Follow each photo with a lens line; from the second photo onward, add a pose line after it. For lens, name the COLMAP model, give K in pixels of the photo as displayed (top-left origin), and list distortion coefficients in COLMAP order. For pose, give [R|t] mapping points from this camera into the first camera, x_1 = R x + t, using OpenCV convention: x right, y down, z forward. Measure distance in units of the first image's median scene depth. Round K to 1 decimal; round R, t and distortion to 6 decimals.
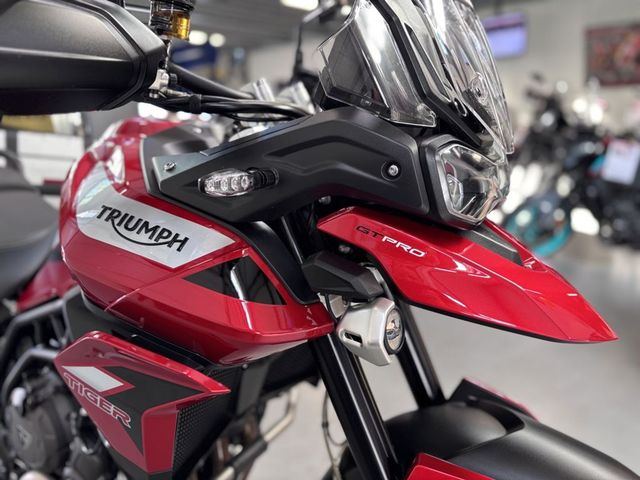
lens RADIAL K [[507.2, 0, 320.0], [0, 507.2, 240.0], [0, 0, 1]] dist [-0.010900, -0.013224]
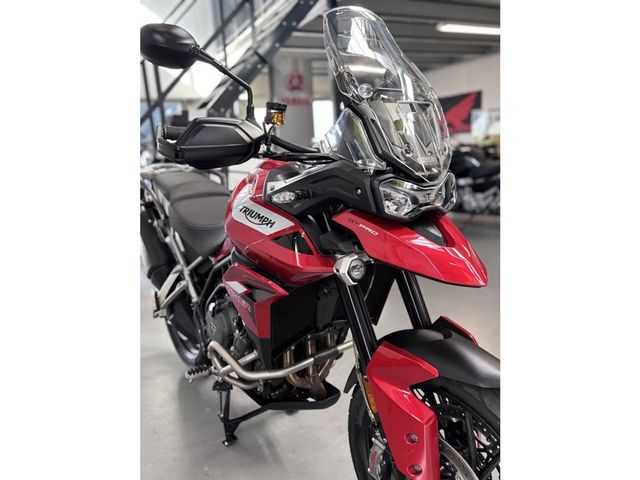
lens RADIAL K [[458.8, 0, 320.0], [0, 458.8, 240.0], [0, 0, 1]] dist [0.002181, 0.000124]
pose [[0.933766, 0.047772, -0.354682, 0.585712], [-0.045938, 0.998852, 0.013594, 0.036002], [0.354924, 0.003600, 0.934888, -0.716616]]
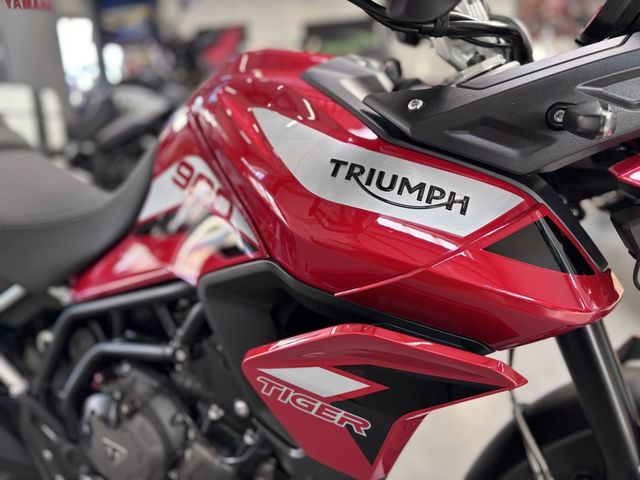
lens RADIAL K [[484.2, 0, 320.0], [0, 484.2, 240.0], [0, 0, 1]] dist [0.022701, -0.005452]
pose [[0.982790, -0.051550, 0.177388, -0.599492], [0.037528, 0.995965, 0.081520, -0.007753], [-0.180875, -0.073460, 0.980759, 0.287859]]
